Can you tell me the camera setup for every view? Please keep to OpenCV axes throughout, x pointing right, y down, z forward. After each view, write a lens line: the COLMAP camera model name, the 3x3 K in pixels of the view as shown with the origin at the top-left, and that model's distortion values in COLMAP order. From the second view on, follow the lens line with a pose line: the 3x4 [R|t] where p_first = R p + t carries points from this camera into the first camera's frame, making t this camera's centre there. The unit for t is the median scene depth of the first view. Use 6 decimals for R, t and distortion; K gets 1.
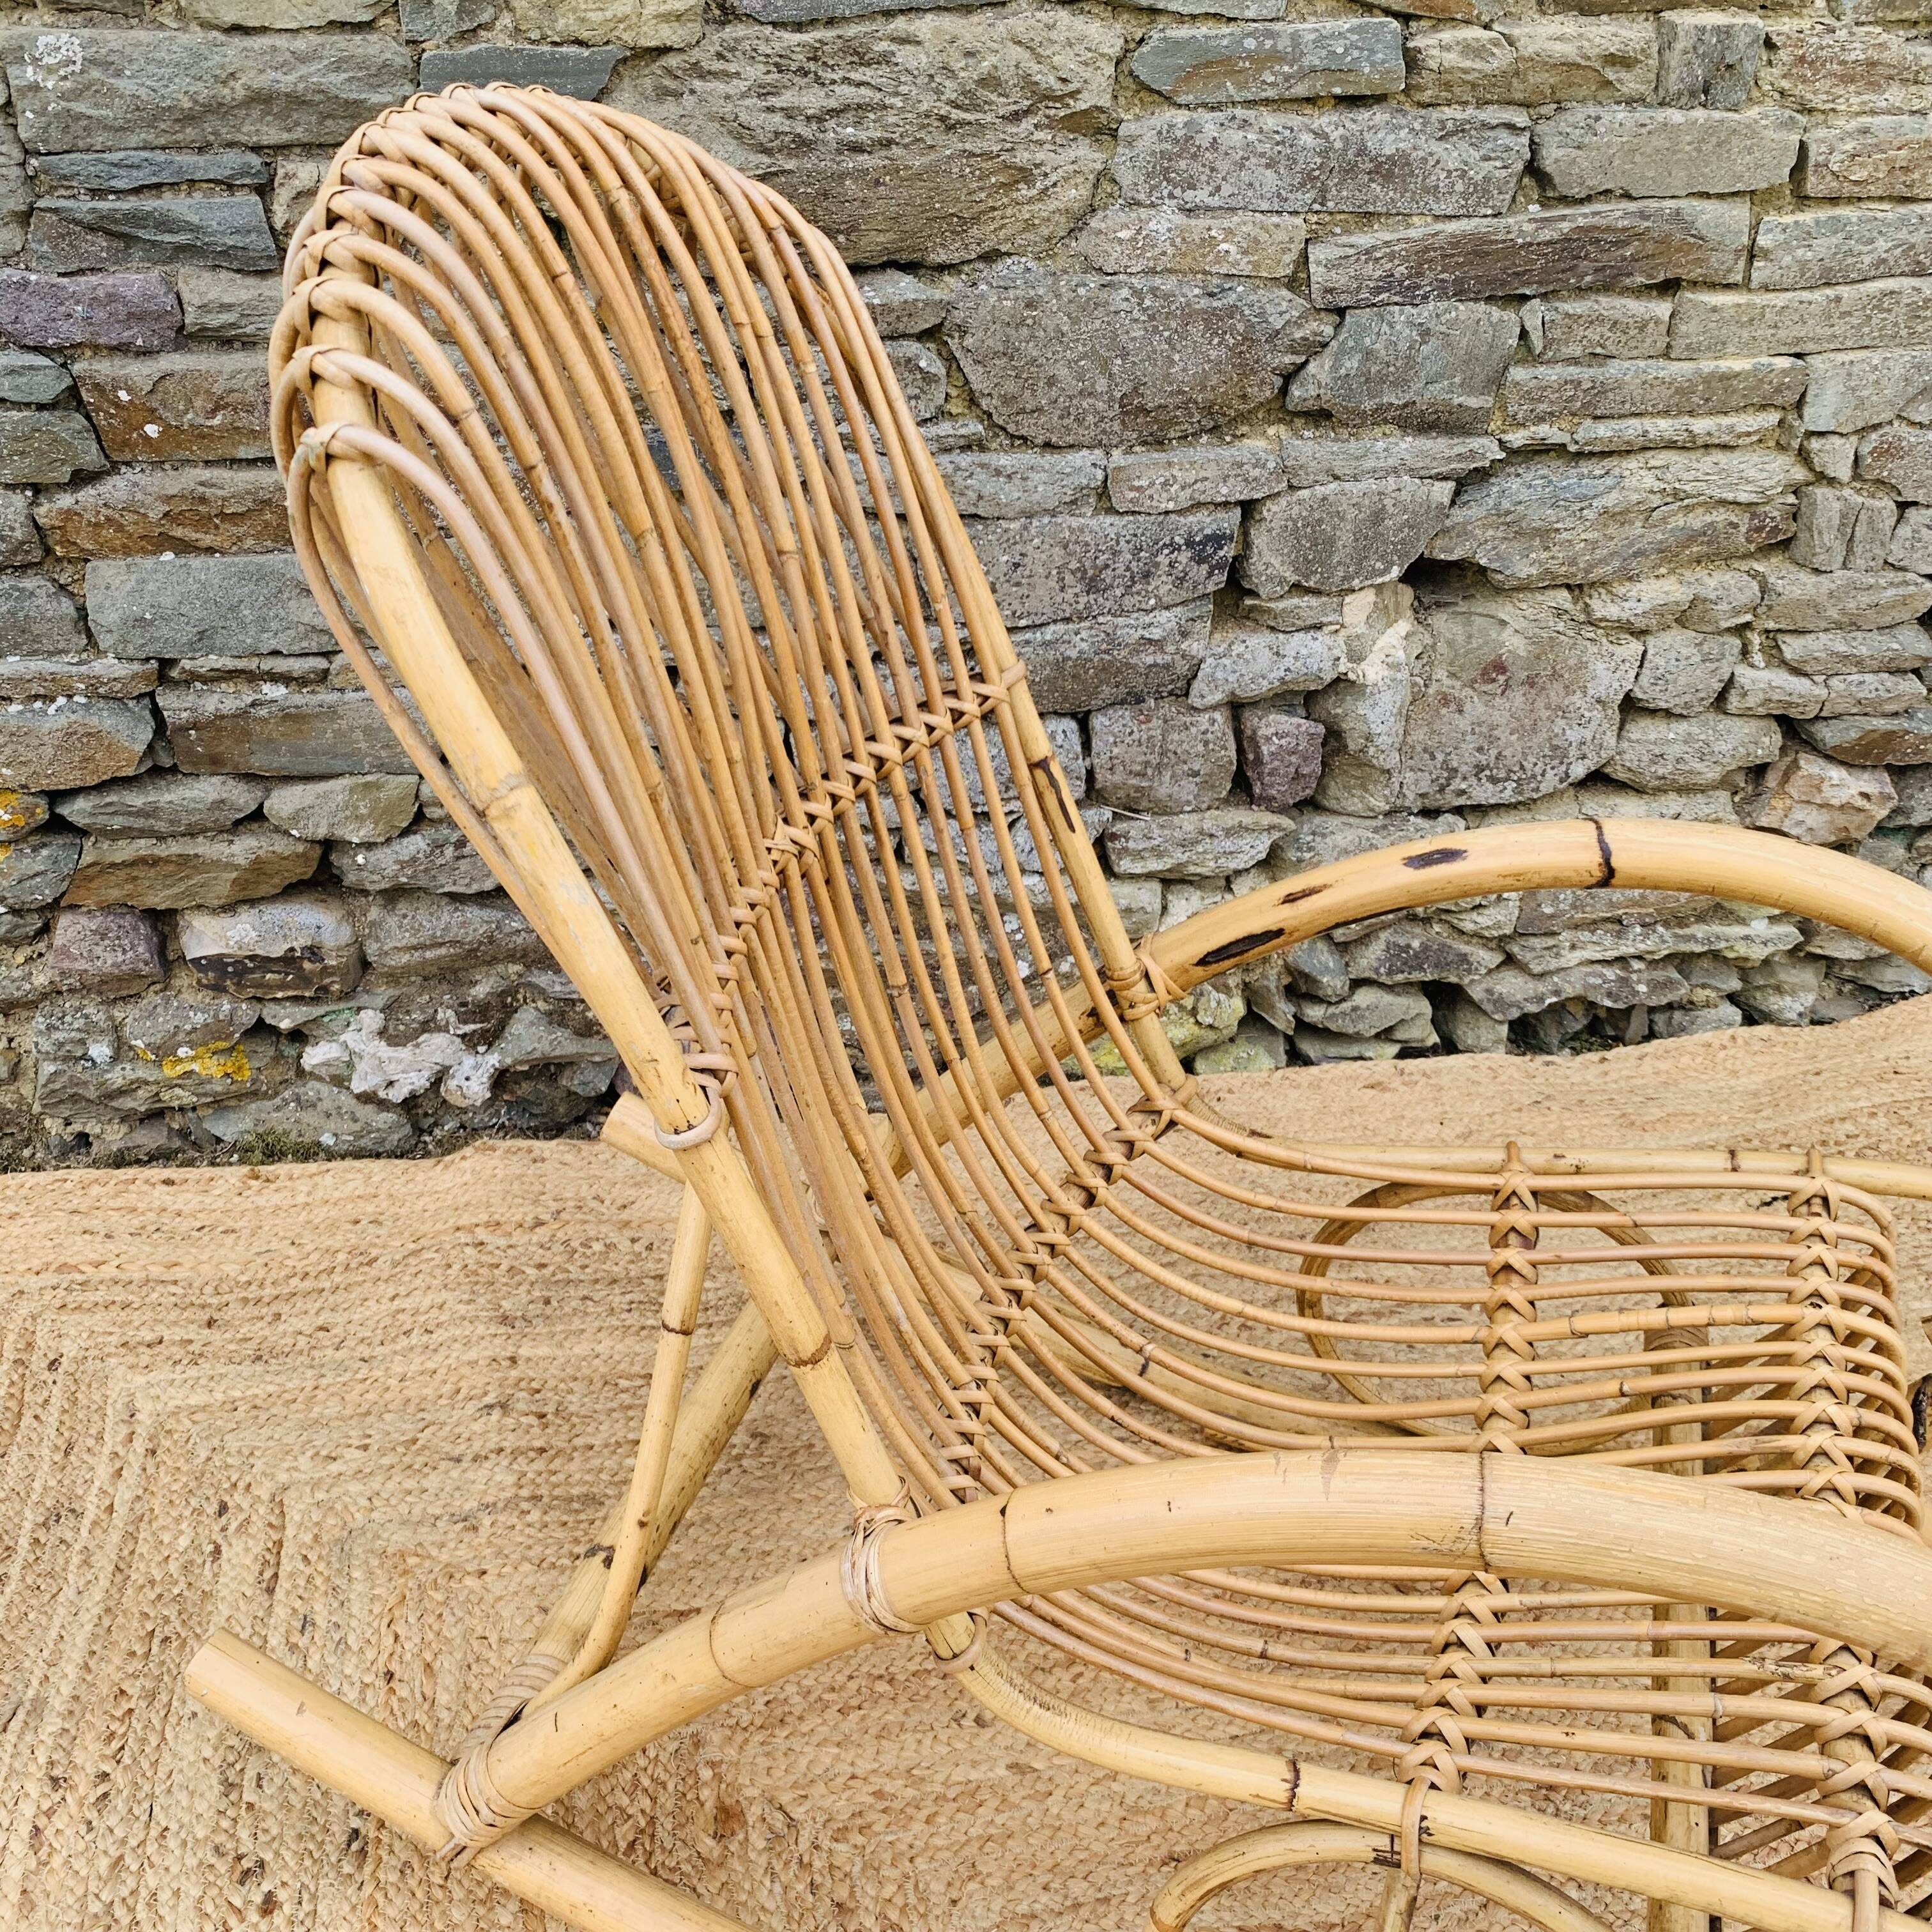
lens RADIAL K [[1954.0, 0, 918.5], [0, 1954.0, 989.6], [0, 0, 1]] dist [-0.028165, 0.000000]
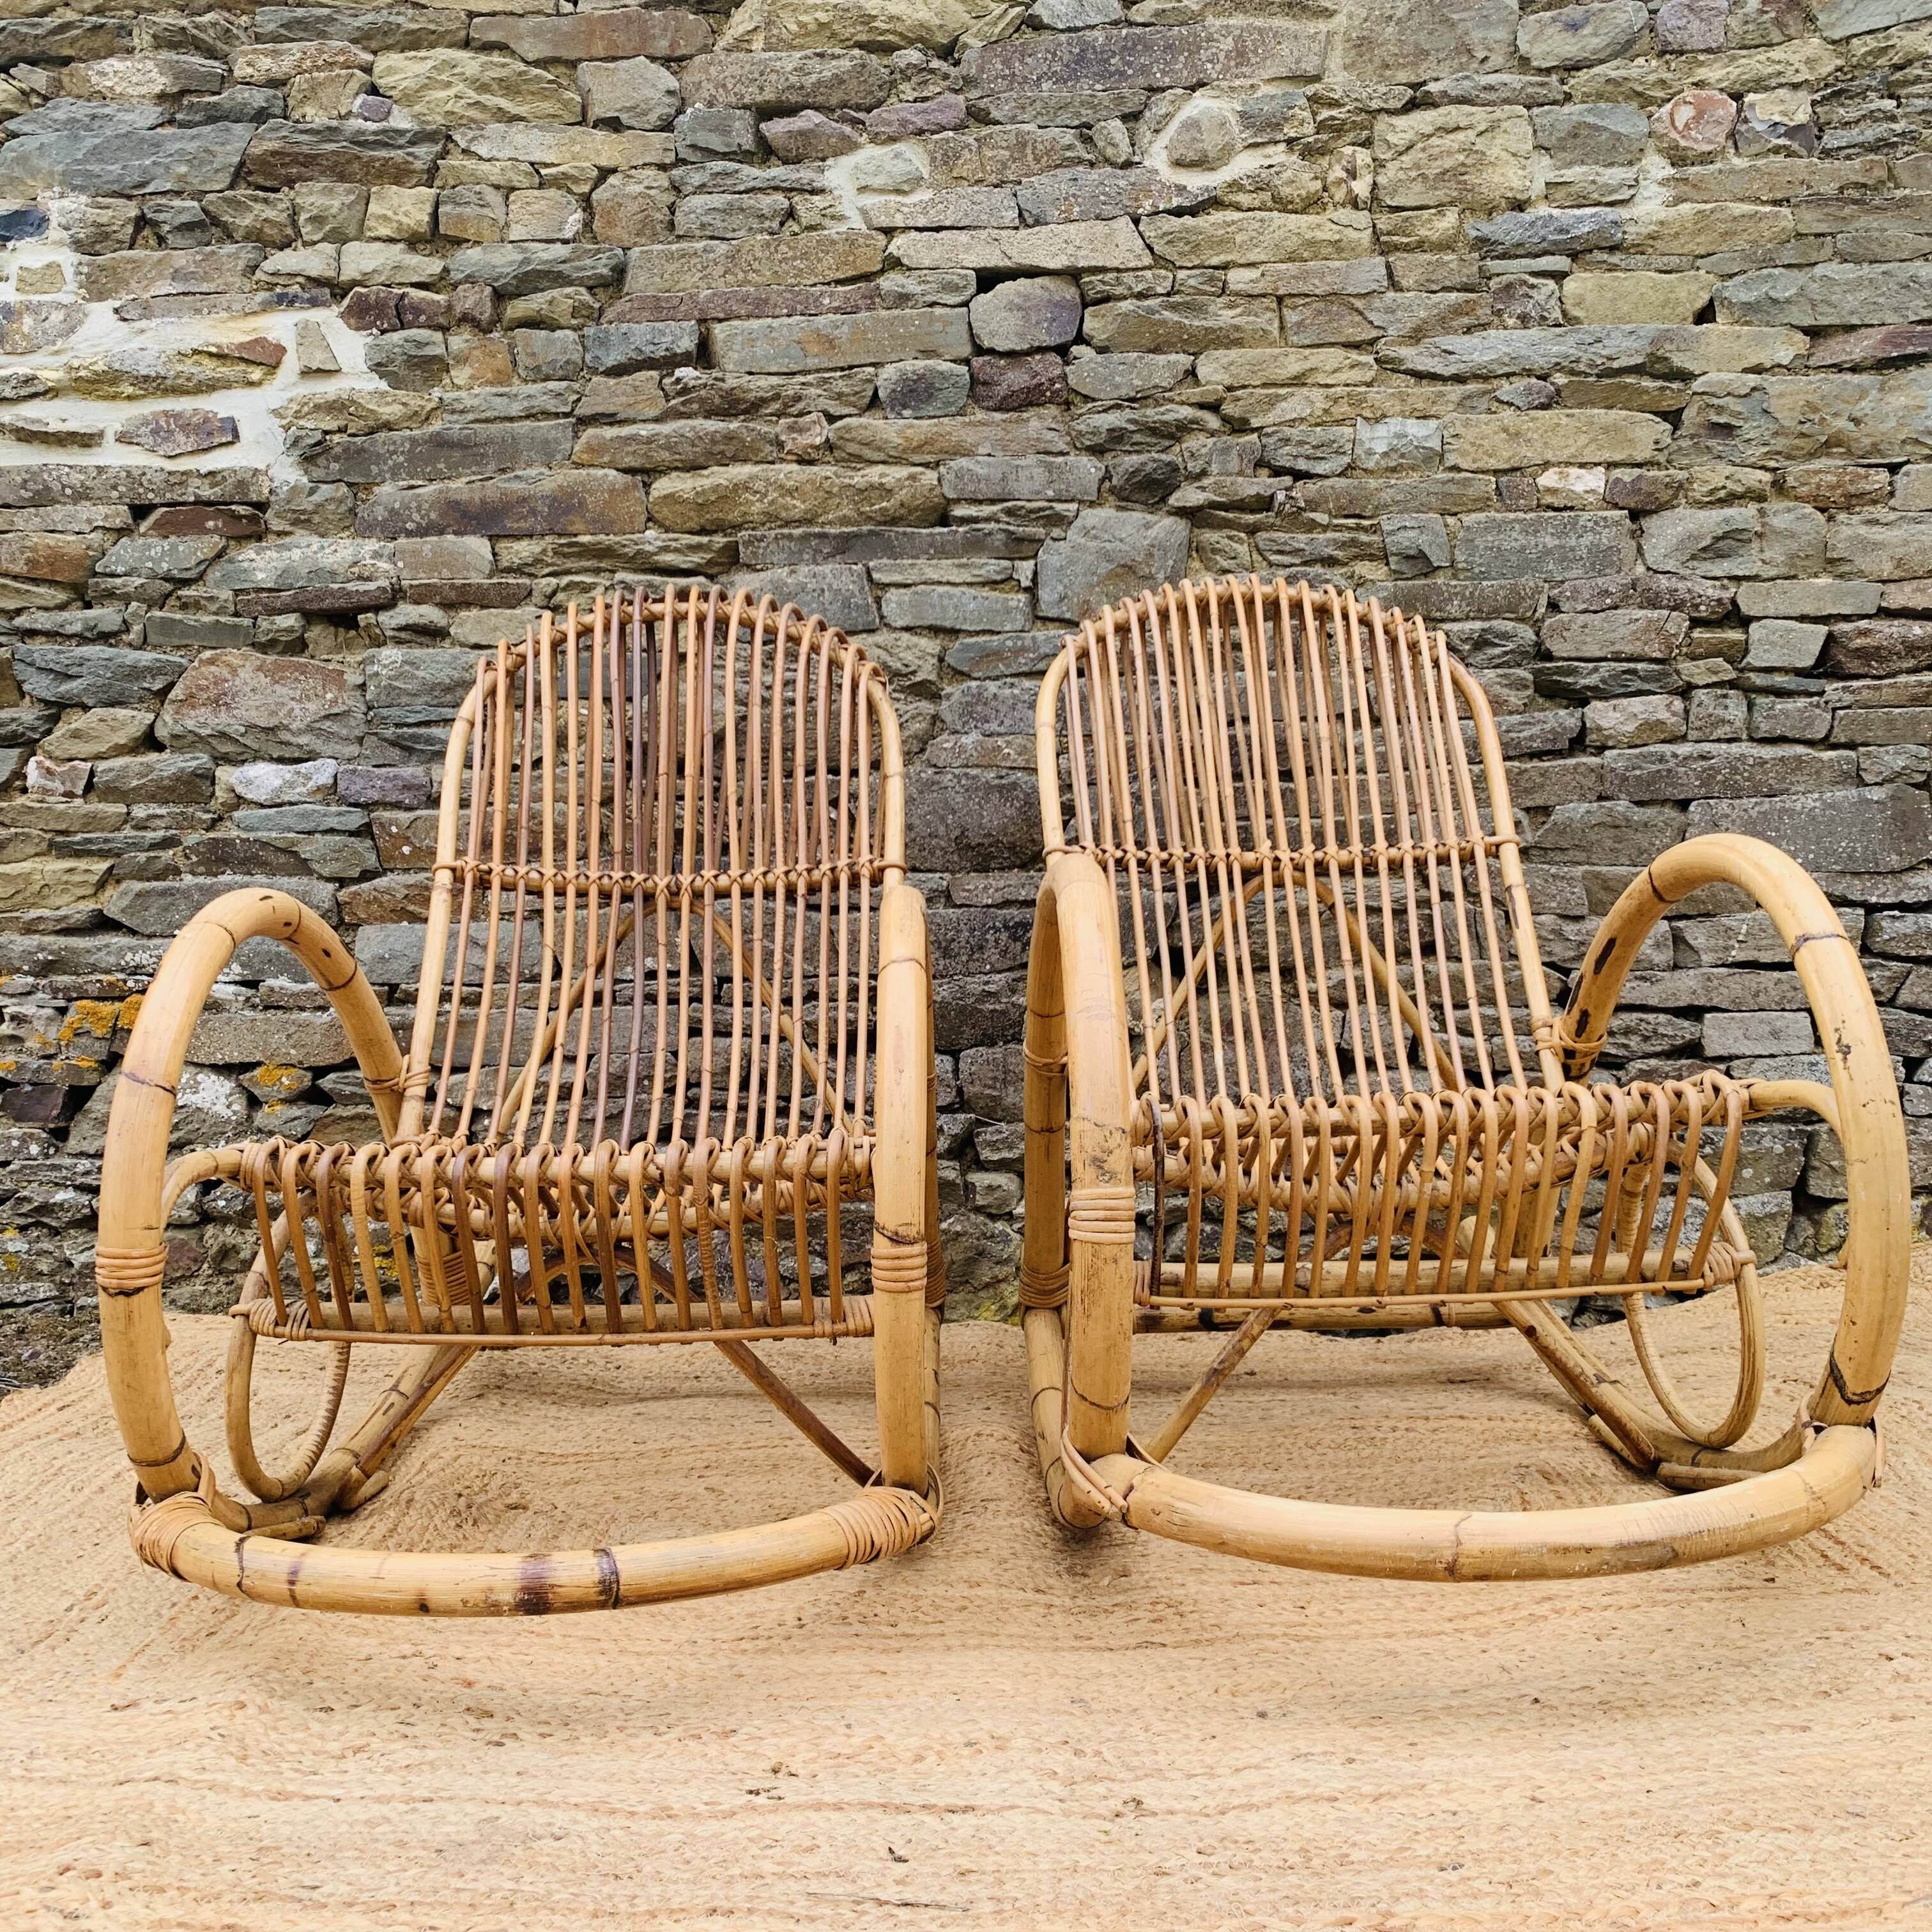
lens RADIAL K [[1954.0, 0, 943.9], [0, 1954.0, 978.3], [0, 0, 1]] dist [-0.028165, 0.000000]
pose [[0.973941, -0.035764, -0.223965, 0.458782], [-0.089685, 0.846274, -0.525144, 0.665747], [0.208317, 0.531546, 0.821014, -0.306824]]
